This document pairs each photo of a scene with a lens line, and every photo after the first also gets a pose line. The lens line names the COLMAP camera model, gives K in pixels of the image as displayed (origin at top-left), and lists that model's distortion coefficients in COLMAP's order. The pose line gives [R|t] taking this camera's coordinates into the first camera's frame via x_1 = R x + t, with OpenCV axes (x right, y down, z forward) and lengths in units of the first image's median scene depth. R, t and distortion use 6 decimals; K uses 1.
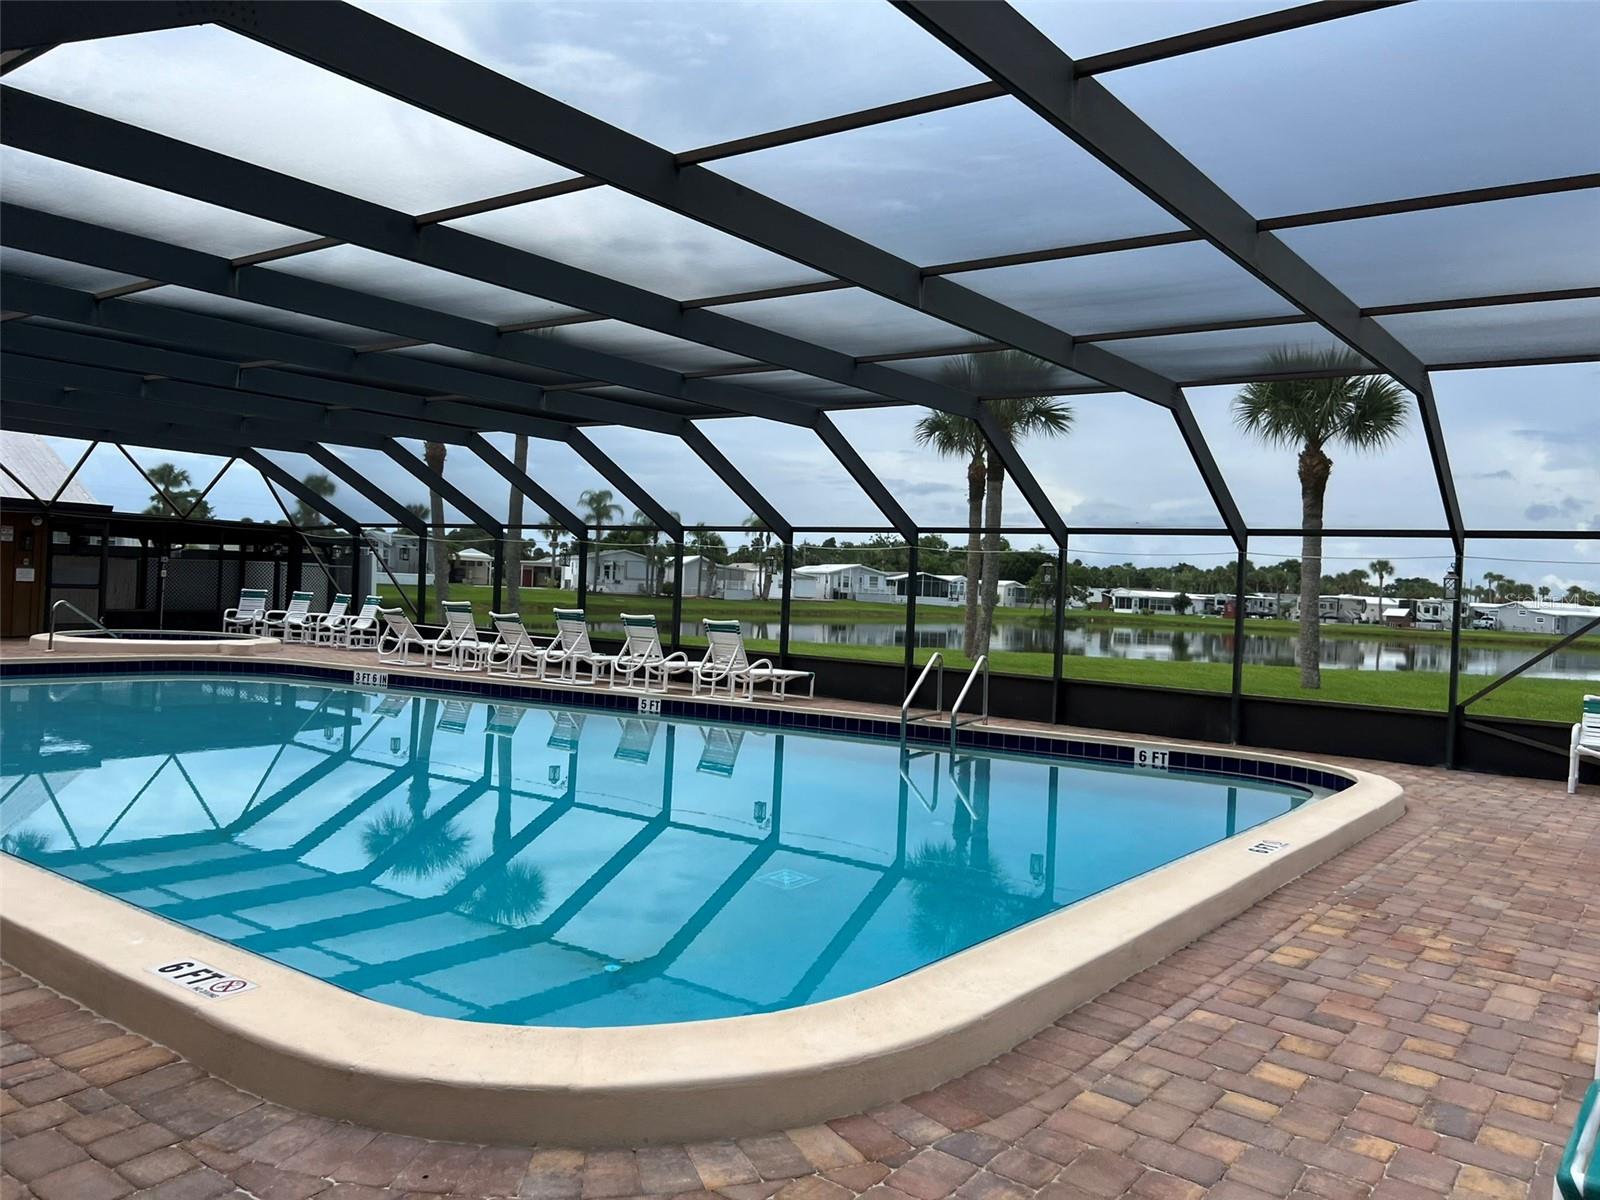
lens RADIAL K [[1212.8, 0, 760.6], [0, 1212.8, 585.6], [0, 0, 1]] dist [0.054246, -0.055358]
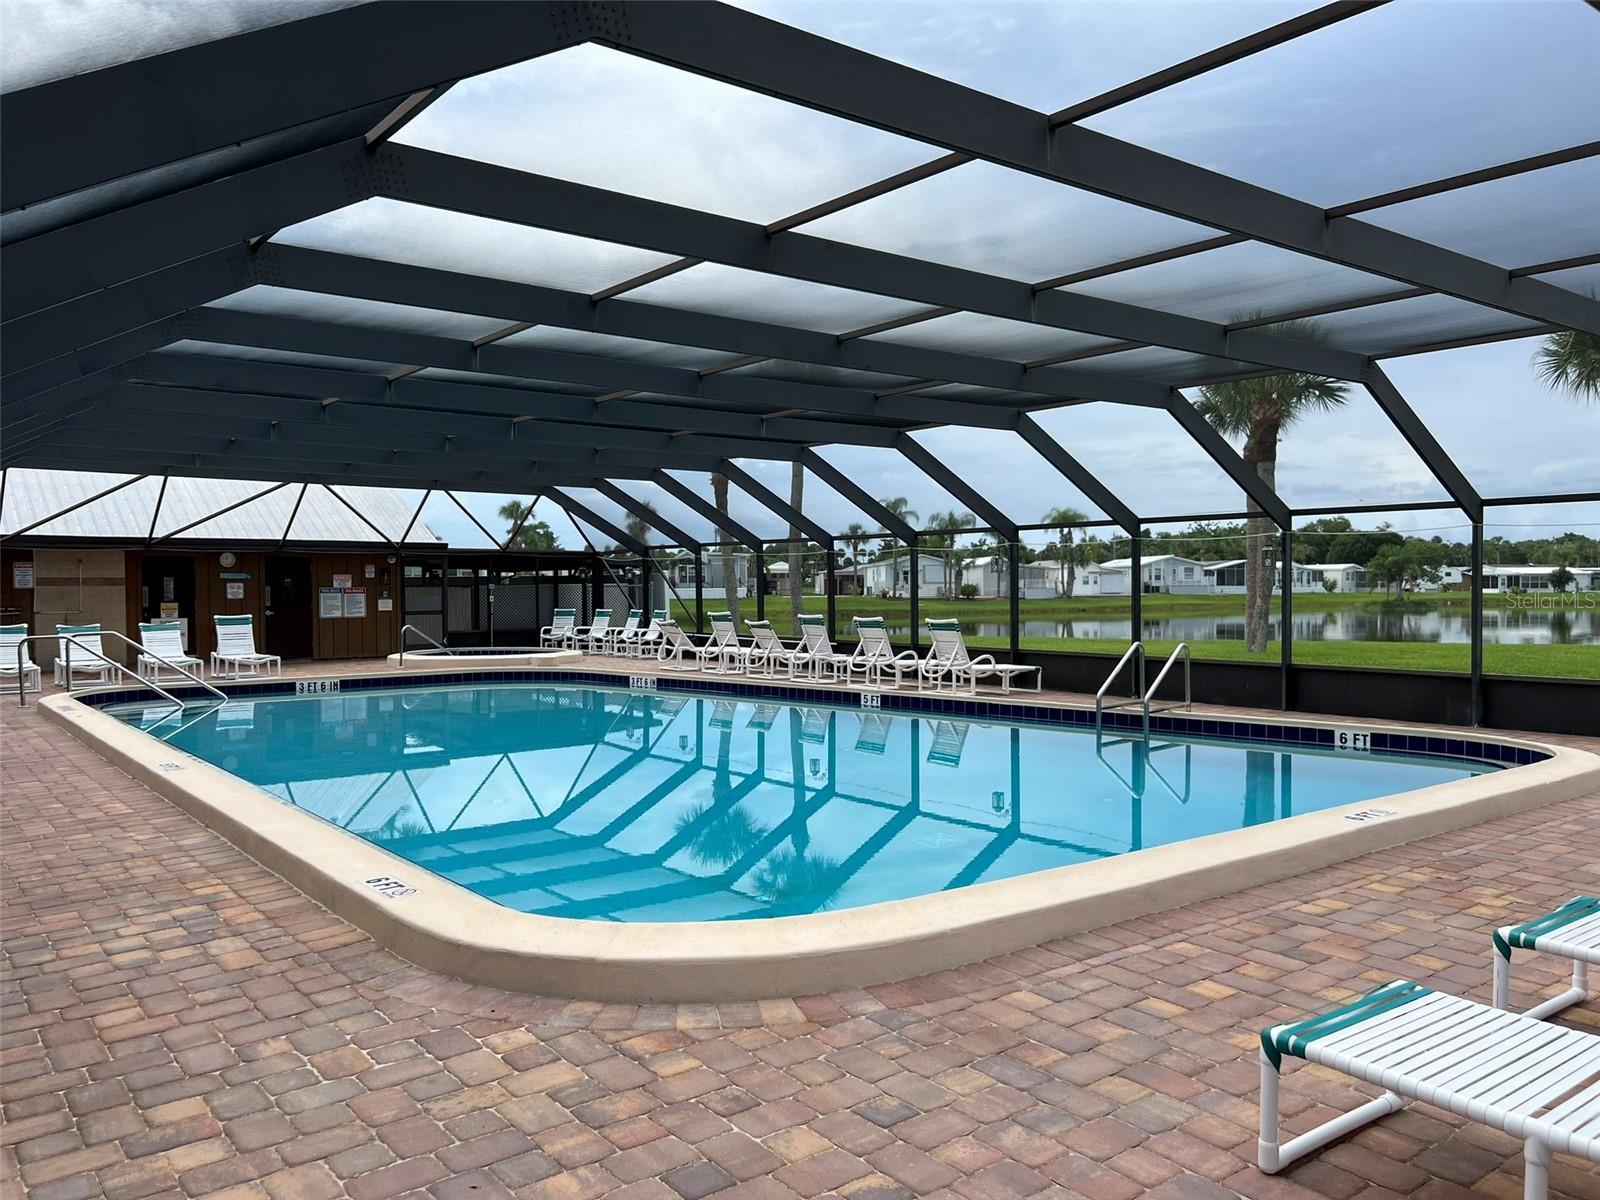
lens RADIAL K [[1212.8, 0, 746.7], [0, 1212.8, 605.0], [0, 0, 1]] dist [0.054246, -0.055358]
pose [[0.959615, -0.044391, -0.277791, 0.097404], [0.047574, 0.998857, 0.004725, 0.003105], [0.277263, -0.017750, 0.960630, -0.064231]]
